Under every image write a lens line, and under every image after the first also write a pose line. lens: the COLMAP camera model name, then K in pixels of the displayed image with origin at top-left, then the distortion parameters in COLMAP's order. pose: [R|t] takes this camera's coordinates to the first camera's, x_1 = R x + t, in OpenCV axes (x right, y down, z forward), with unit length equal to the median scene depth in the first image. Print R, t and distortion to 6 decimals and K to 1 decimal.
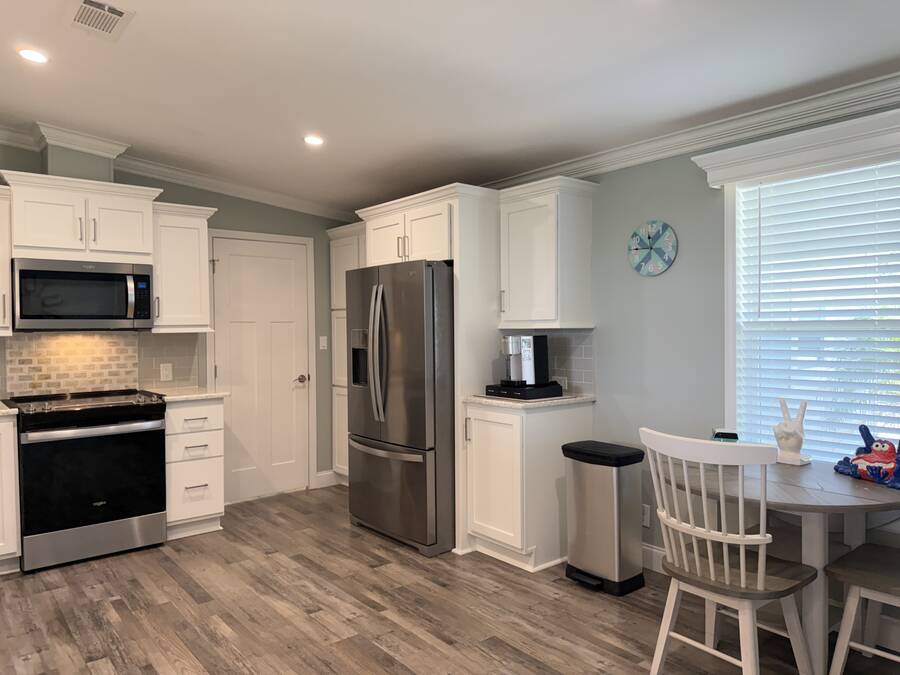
lens RADIAL K [[640.8, 0, 450.0], [0, 640.8, 337.5], [0, 0, 1]] dist [0.003561, -0.002912]
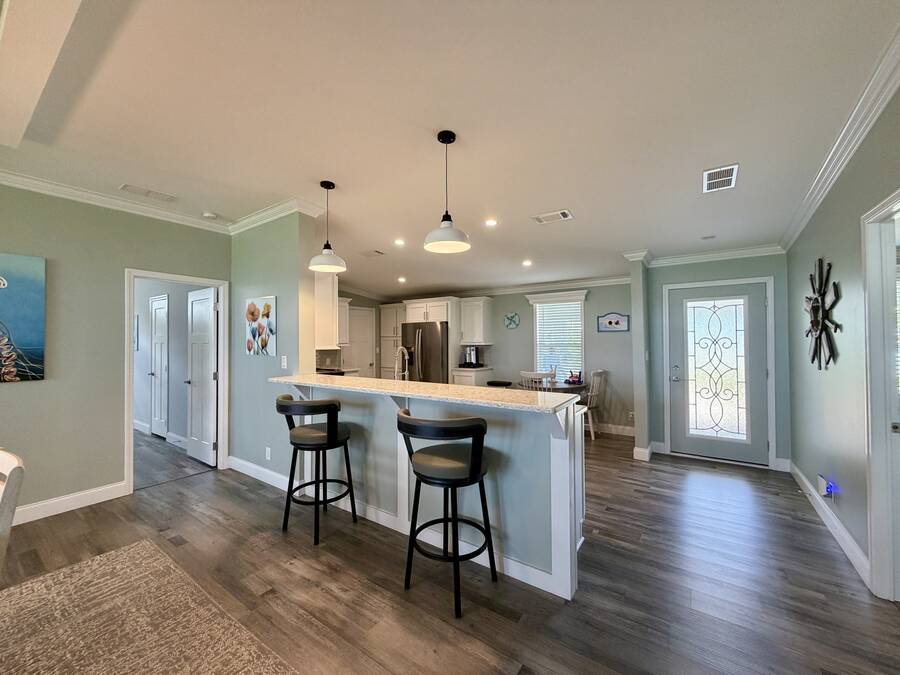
lens RADIAL K [[364.0, 0, 461.2], [0, 364.0, 337.2], [0, 0, 1]] dist [-0.000350, -0.000003]
pose [[0.951875, 0.009811, 0.306329, -0.447298], [0.000082, 0.999479, -0.032267, 0.004308], [-0.306486, 0.030739, 0.951379, -0.607305]]
